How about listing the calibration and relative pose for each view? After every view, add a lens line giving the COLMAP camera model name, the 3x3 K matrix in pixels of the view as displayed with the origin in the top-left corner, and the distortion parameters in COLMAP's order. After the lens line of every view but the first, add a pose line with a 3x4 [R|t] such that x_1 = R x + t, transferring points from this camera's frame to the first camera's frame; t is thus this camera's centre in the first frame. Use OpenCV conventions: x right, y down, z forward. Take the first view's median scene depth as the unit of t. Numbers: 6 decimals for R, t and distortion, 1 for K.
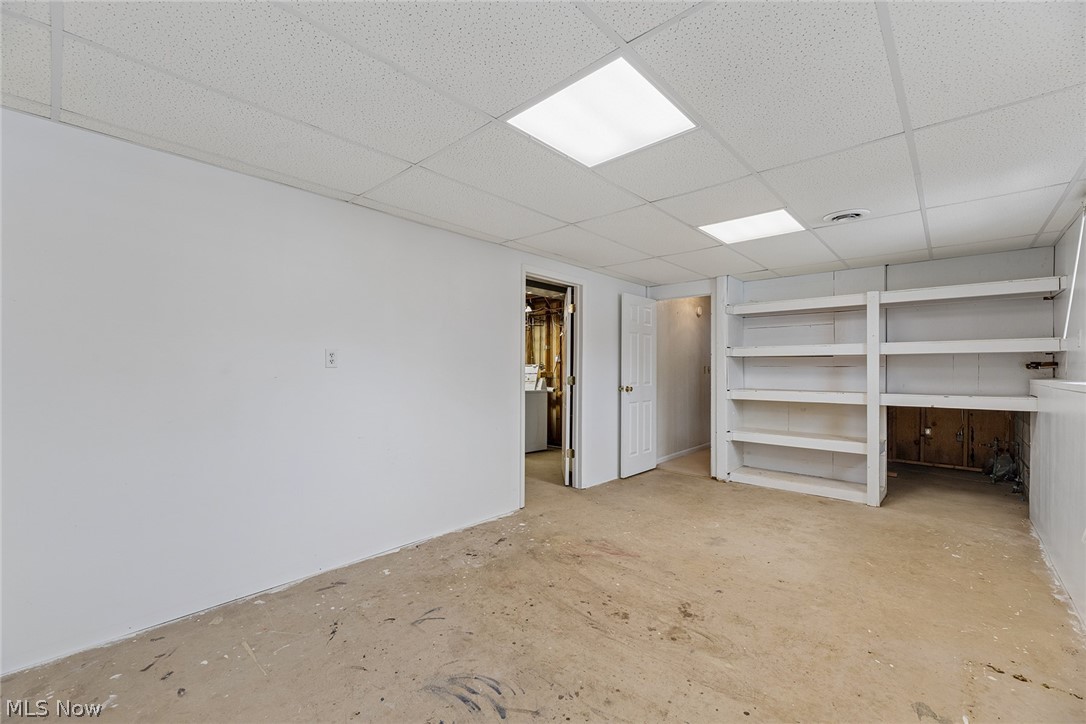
lens RADIAL K [[445.3, 0, 543.1], [0, 445.3, 365.2], [0, 0, 1]] dist [-0.000713, 0.000092]
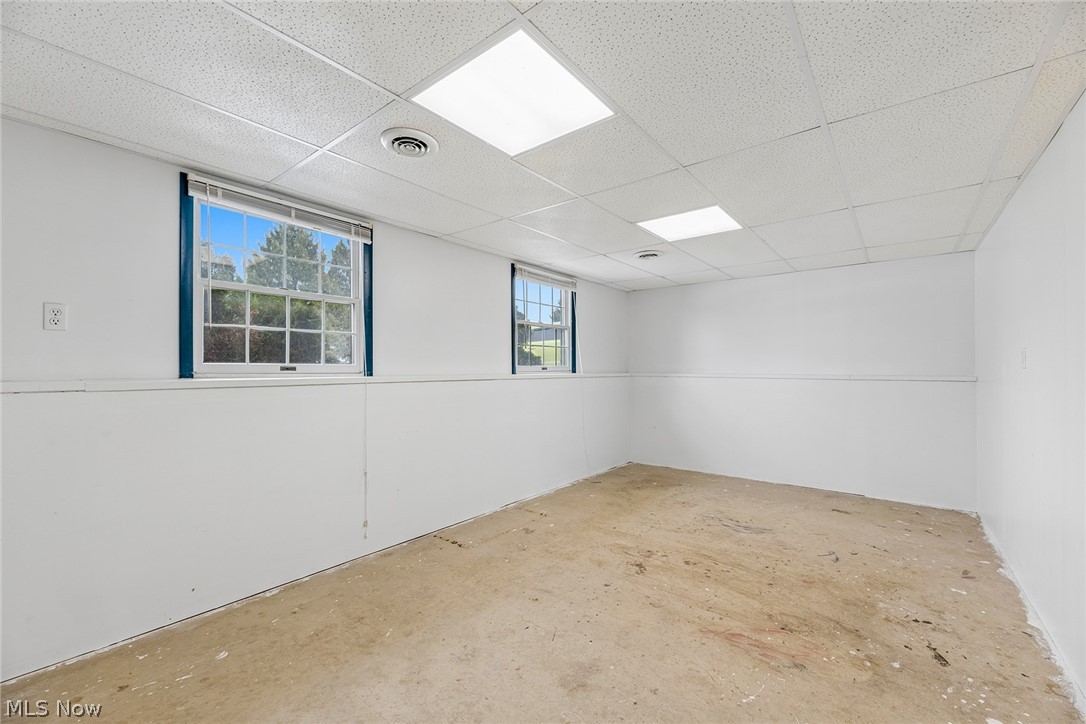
lens RADIAL K [[445.3, 0, 542.7], [0, 445.3, 365.6], [0, 0, 1]] dist [-0.000713, 0.000092]
pose [[-0.997539, -0.007692, -0.069689, 0.614515], [-0.006752, 0.999883, -0.013710, 0.019768], [0.069787, -0.013206, -0.997475, 2.005460]]
